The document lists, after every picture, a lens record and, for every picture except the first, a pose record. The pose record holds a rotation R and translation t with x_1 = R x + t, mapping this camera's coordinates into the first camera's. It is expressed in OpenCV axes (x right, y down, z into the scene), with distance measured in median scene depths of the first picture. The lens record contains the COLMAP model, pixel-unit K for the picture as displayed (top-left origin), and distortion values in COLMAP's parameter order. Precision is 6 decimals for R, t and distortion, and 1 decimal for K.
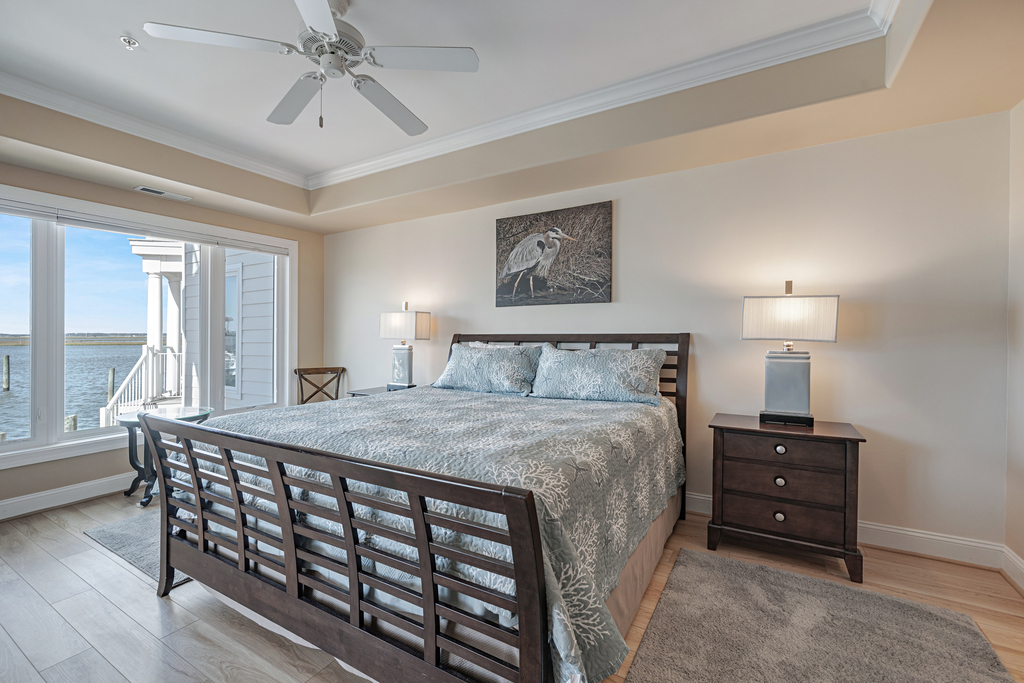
lens RADIAL K [[435.7, 0, 508.9], [0, 435.7, 339.9], [0, 0, 1]] dist [-0.002623, -0.000143]
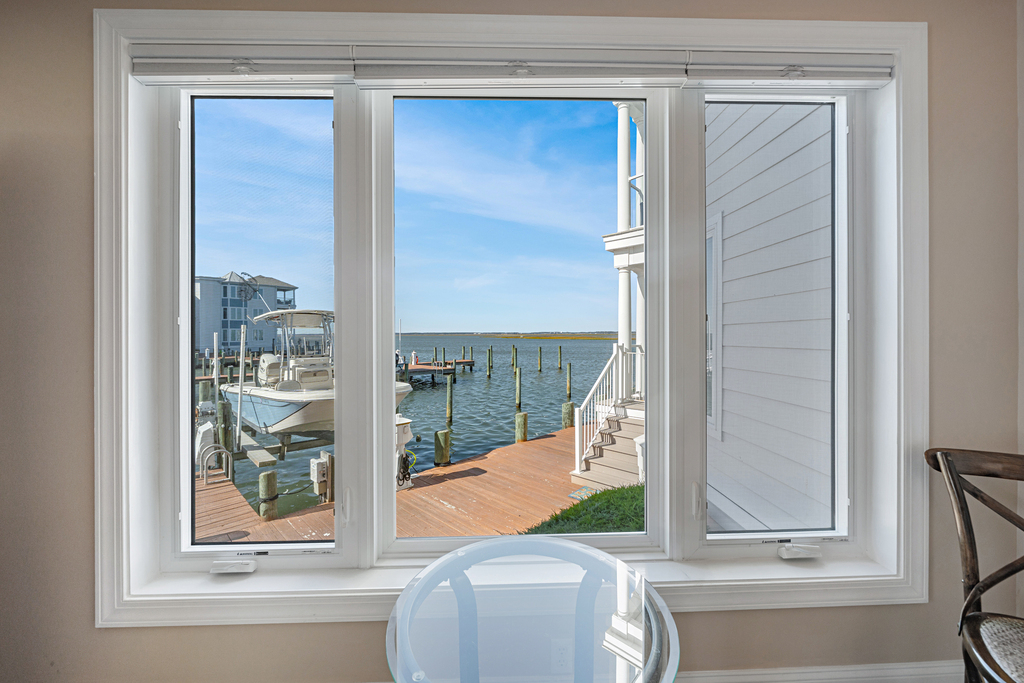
lens RADIAL K [[388.0, 0, 515.0], [0, 388.0, 327.3], [0, 0, 1]] dist [-0.003129, -0.000185]
pose [[0.539884, -0.015180, -0.841602, -0.238747], [-0.004777, 0.999766, -0.021097, -0.004567], [0.841726, 0.015410, 0.539686, 0.354474]]
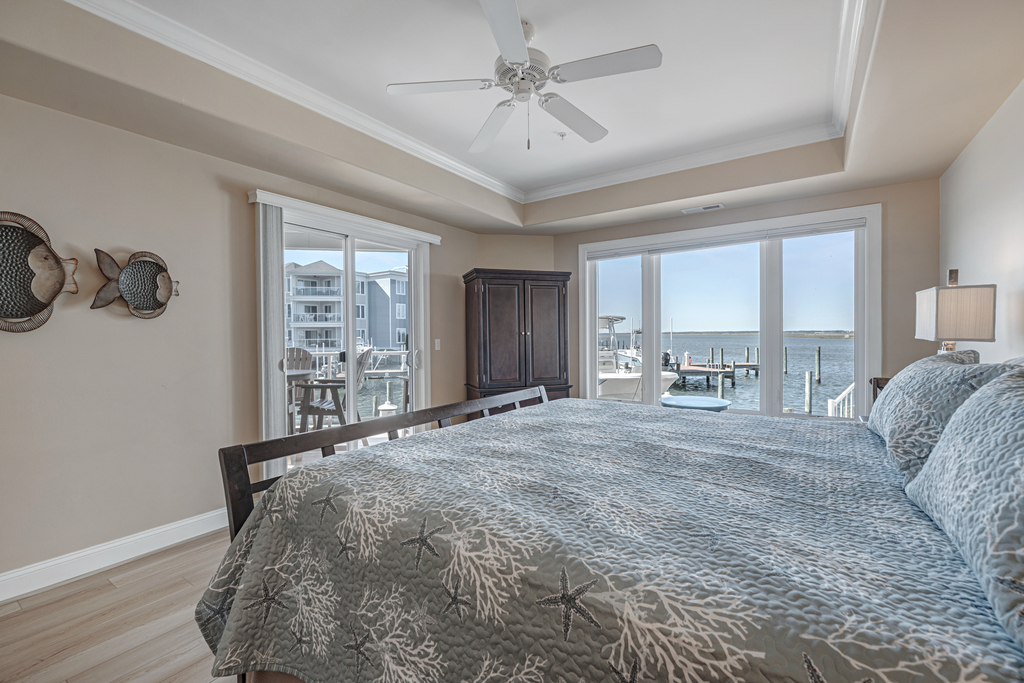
lens RADIAL K [[435.7, 0, 508.9], [0, 435.7, 339.9], [0, 0, 1]] dist [-0.002623, -0.000143]
pose [[-0.077679, 0.013086, -0.996893, 0.167137], [-0.002283, 0.999909, 0.013304, -0.002798], [0.996976, 0.003309, -0.077642, 0.249047]]
